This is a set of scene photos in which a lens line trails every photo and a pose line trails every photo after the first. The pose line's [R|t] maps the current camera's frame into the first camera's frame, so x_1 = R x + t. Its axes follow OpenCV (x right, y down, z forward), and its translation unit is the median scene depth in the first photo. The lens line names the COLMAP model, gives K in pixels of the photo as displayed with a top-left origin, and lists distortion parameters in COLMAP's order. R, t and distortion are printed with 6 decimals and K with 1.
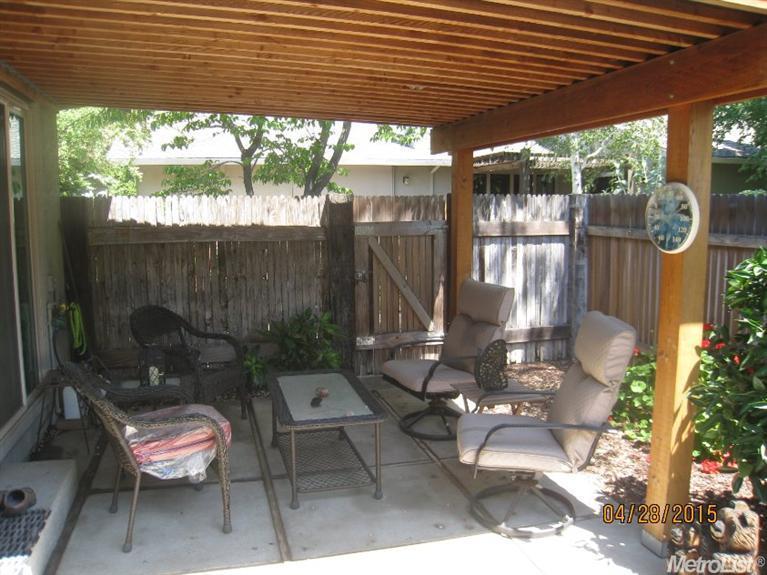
lens RADIAL K [[627.1, 0, 385.5], [0, 627.1, 284.9], [0, 0, 1]] dist [-0.135857, 0.053109]
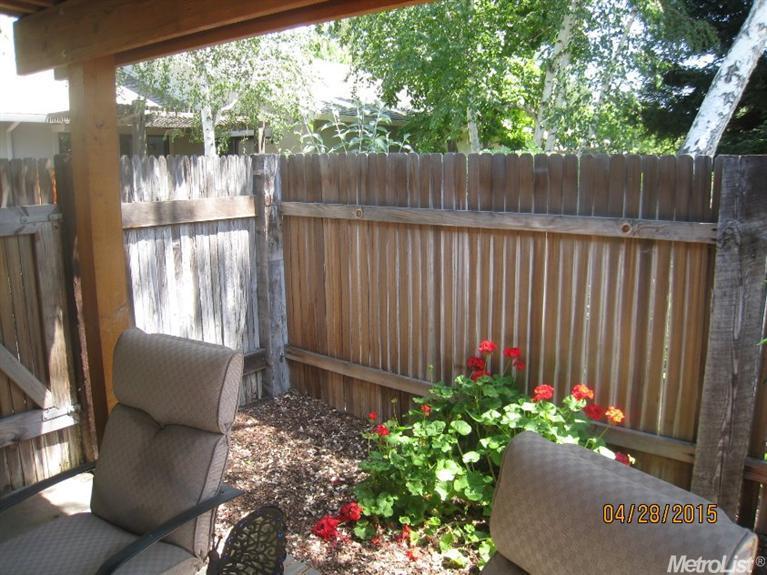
lens RADIAL K [[627.1, 0, 377.9], [0, 627.1, 284.4], [0, 0, 1]] dist [-0.135857, 0.053109]
pose [[0.812970, -0.104166, 0.572913, 0.015788], [0.072421, 0.994318, 0.078020, -0.052591], [-0.577785, -0.021937, 0.815894, 0.391385]]
